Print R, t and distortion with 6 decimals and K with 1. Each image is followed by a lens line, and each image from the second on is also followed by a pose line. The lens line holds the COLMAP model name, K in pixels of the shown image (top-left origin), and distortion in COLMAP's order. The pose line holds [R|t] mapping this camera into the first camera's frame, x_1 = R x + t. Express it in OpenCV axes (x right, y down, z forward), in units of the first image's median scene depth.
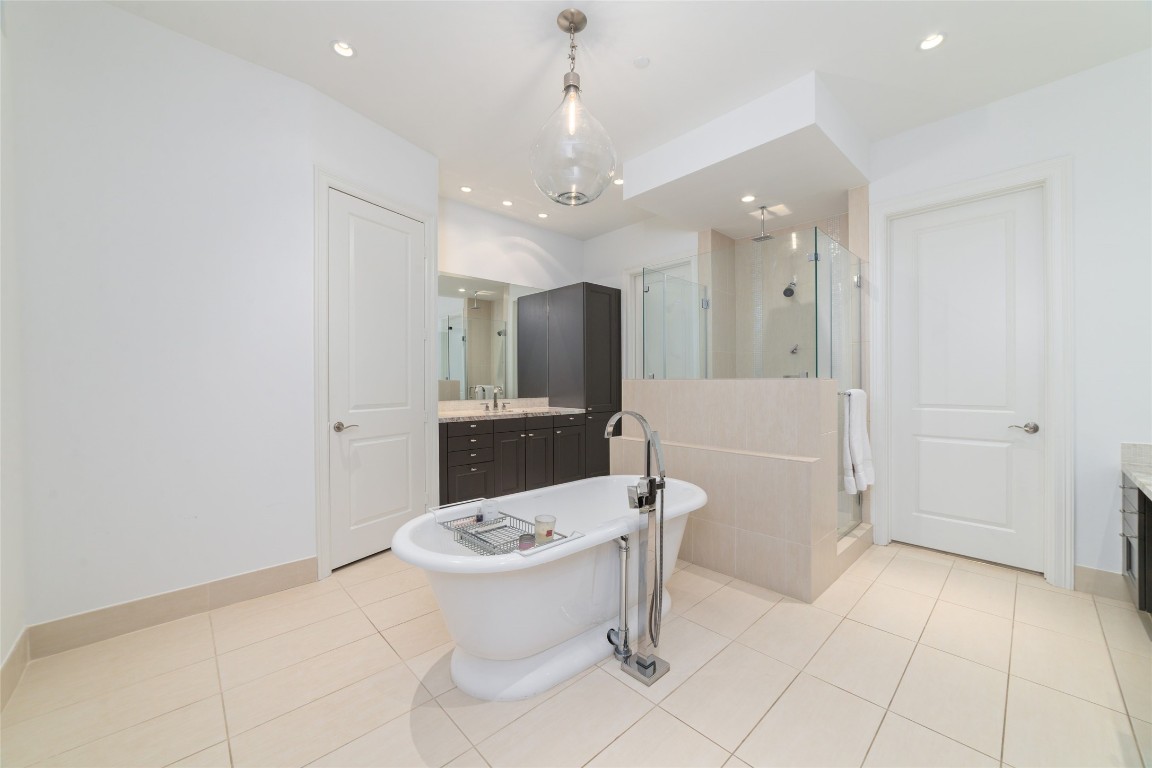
lens RADIAL K [[438.1, 0, 577.6], [0, 438.1, 381.0], [0, 0, 1]] dist [-0.025153, 0.010578]
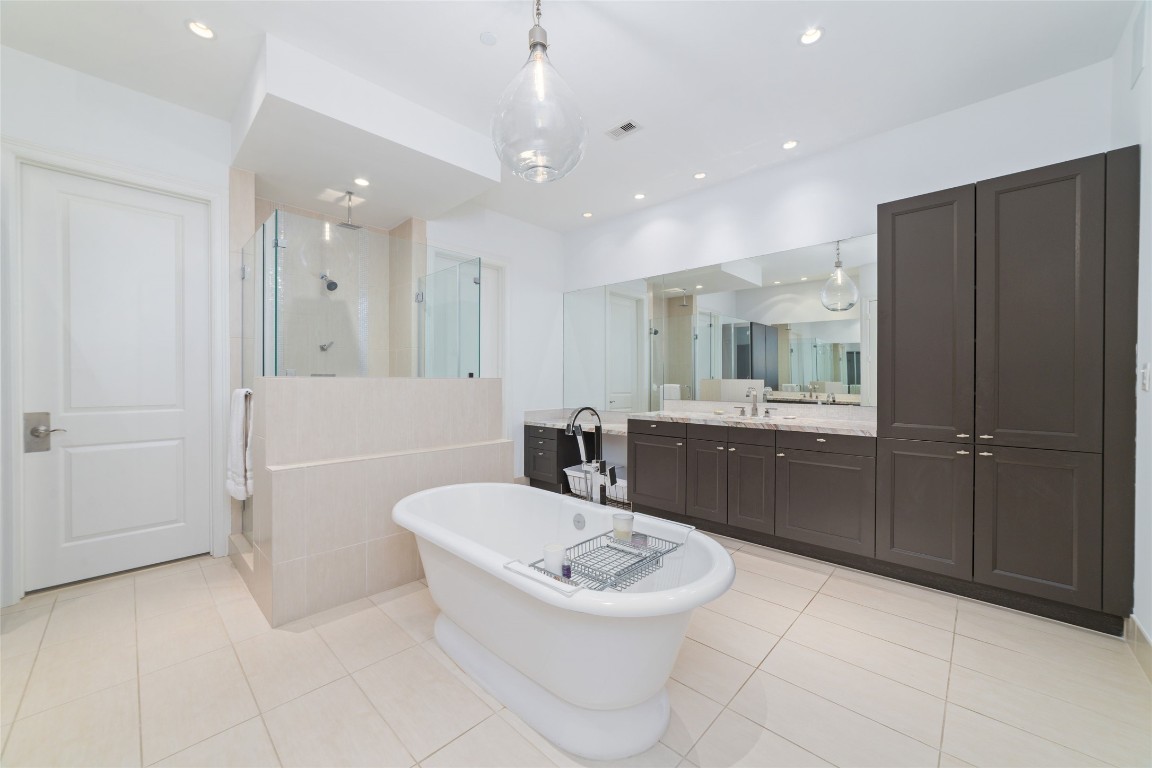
lens RADIAL K [[438.1, 0, 577.6], [0, 438.1, 381.0], [0, 0, 1]] dist [-0.025153, 0.010578]
pose [[-0.053613, -0.000718, 0.998562, -0.482581], [-0.000740, 0.999999, 0.000679, -0.002938], [-0.998562, -0.000702, -0.053613, 0.536400]]
